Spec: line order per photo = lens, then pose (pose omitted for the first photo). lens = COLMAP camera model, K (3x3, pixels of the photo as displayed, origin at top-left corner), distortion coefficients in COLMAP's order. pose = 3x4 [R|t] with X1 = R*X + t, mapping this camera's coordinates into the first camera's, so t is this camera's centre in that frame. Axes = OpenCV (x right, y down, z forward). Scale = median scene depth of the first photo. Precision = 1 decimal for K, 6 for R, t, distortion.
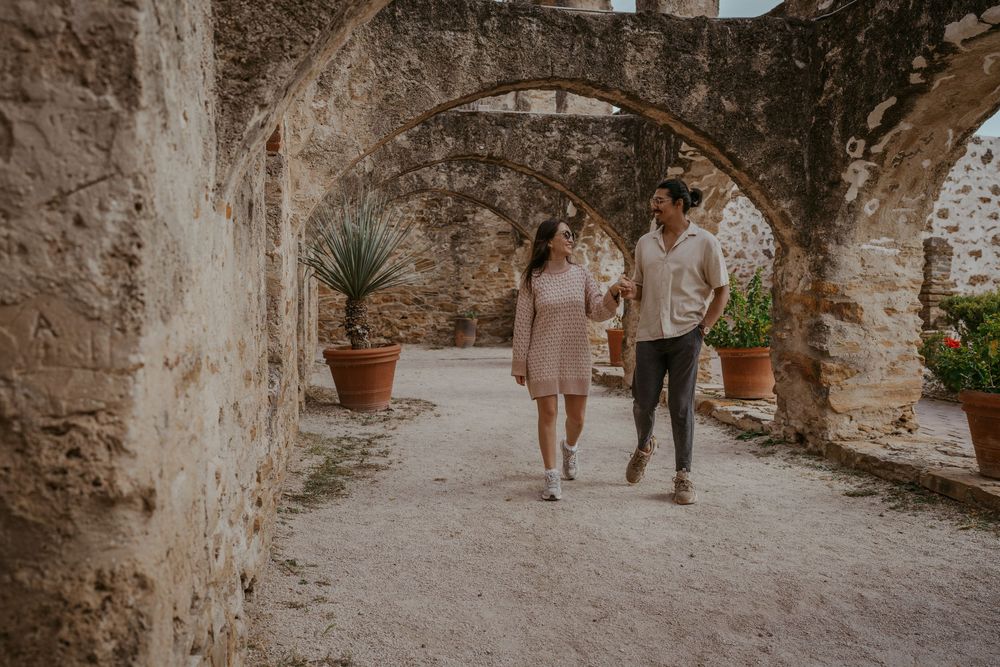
lens RADIAL K [[957.4, 0, 495.6], [0, 957.4, 335.9], [0, 0, 1]] dist [-0.035274, 0.133114]
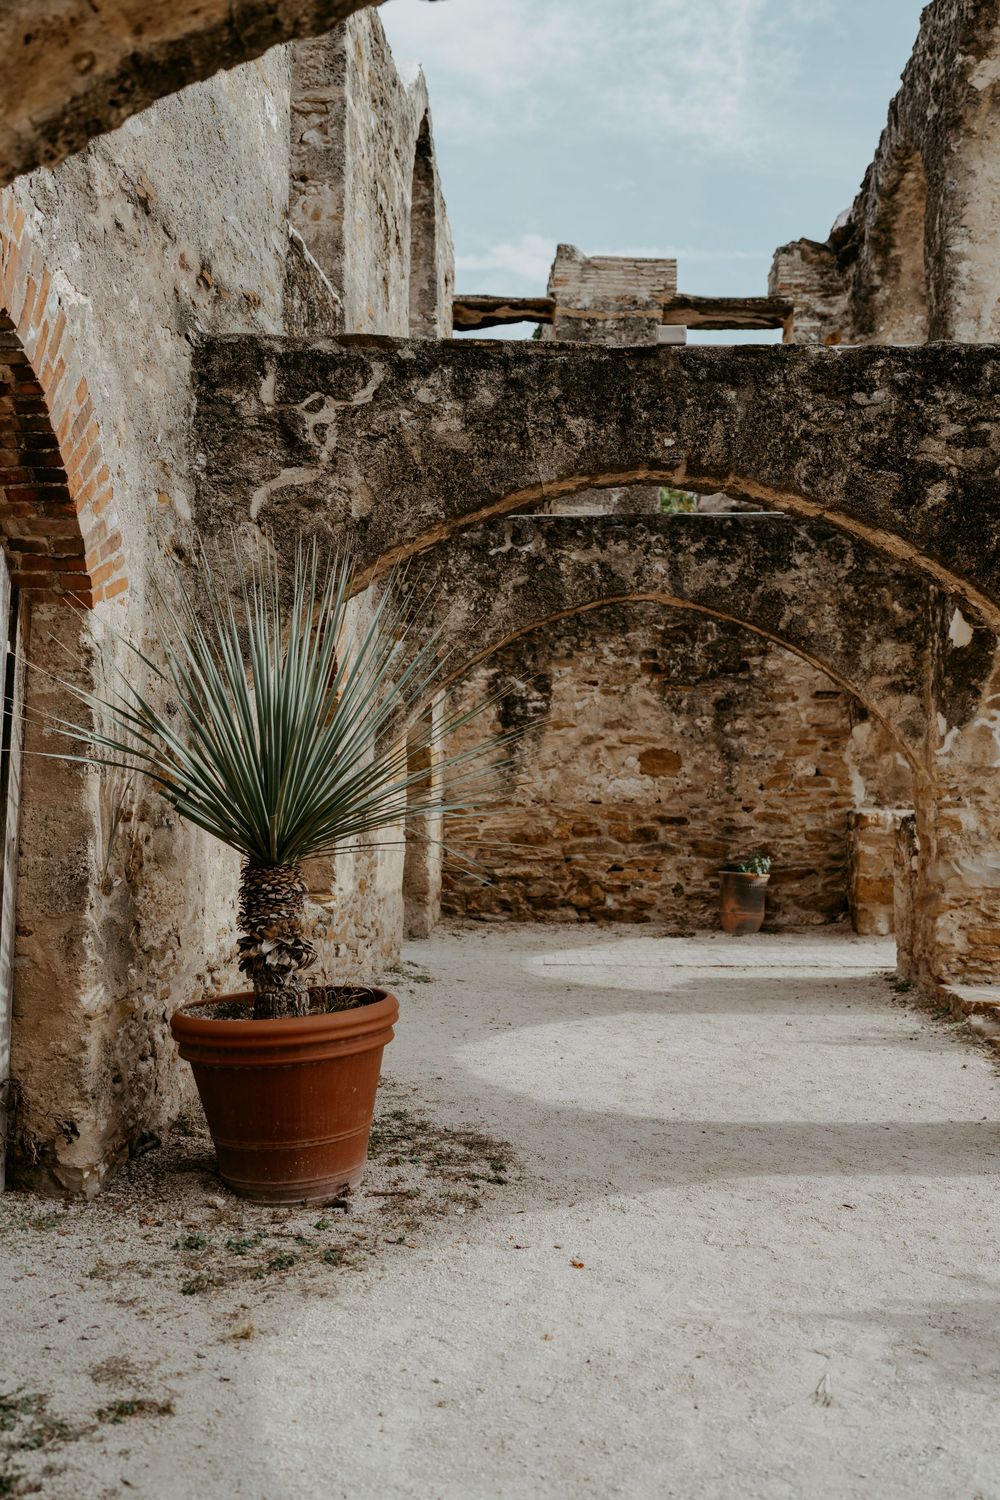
lens RADIAL K [[1436.1, 0, 491.0], [0, 1436.1, 751.4], [0, 0, 1]] dist [-0.035274, 0.133114]
pose [[0.964268, -0.003778, -0.264902, 0.062497], [-0.017021, 0.996949, -0.076176, -0.036597], [0.264382, 0.077963, 0.961262, 0.457894]]
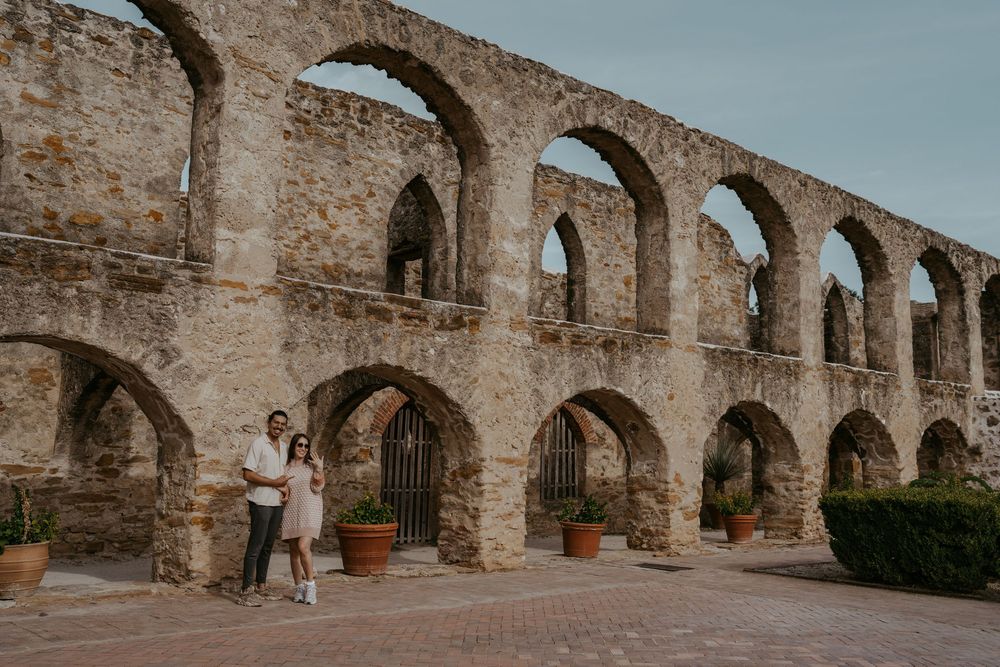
lens RADIAL K [[957.4, 0, 495.6], [0, 957.4, 335.9], [0, 0, 1]] dist [-0.035274, 0.133114]
pose [[0.527720, -0.114575, -0.841656, 1.450336], [-0.050418, 0.984889, -0.165686, 0.021111], [0.847921, 0.129870, 0.513969, -0.683911]]
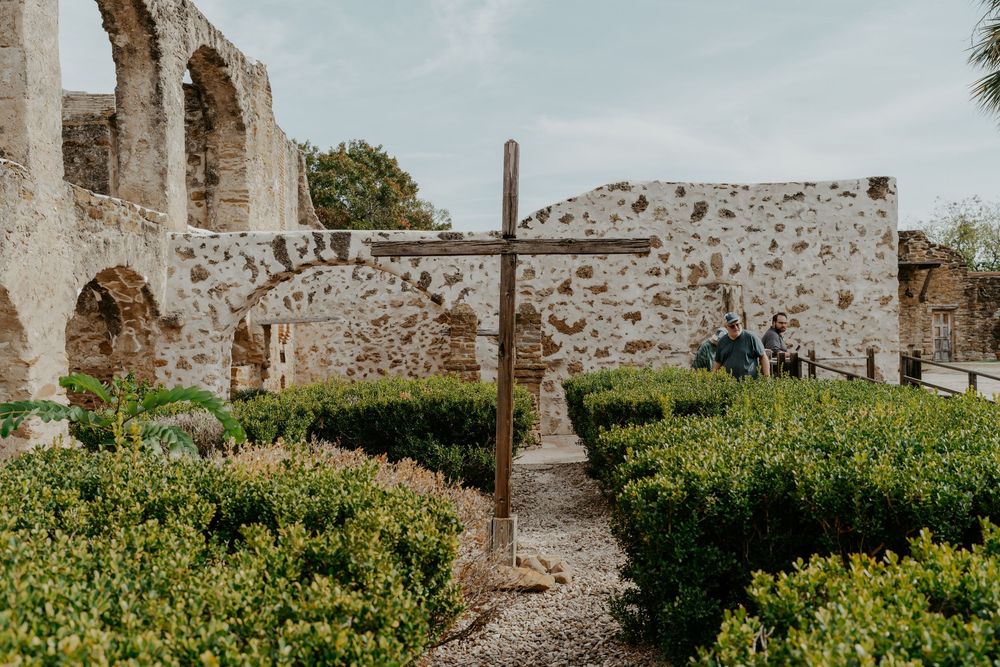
lens RADIAL K [[957.4, 0, 495.6], [0, 957.4, 335.9], [0, 0, 1]] dist [-0.035274, 0.133114]
pose [[0.975986, -0.034954, -0.215010, 0.879415], [0.023793, 0.998242, -0.054279, -0.038353], [0.216529, 0.047860, 0.975102, 0.213525]]
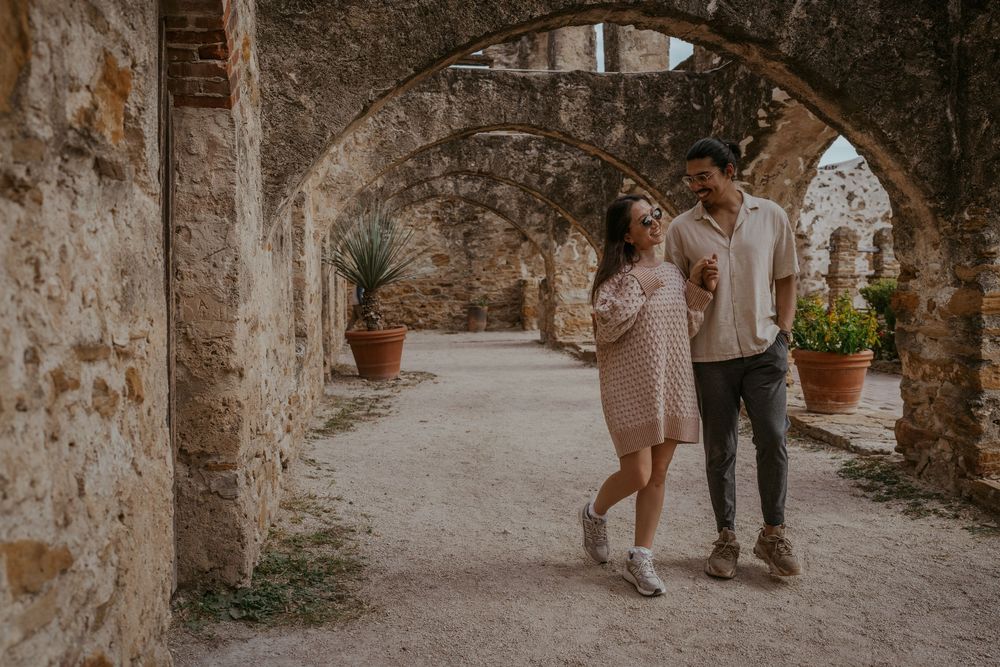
lens RADIAL K [[957.4, 0, 495.6], [0, 957.4, 335.9], [0, 0, 1]] dist [-0.035274, 0.133114]
pose [[0.999085, -0.015078, -0.040025, 0.058707], [0.015528, 0.999820, 0.010947, 0.007819], [0.039852, -0.011559, 0.999139, -0.212850]]
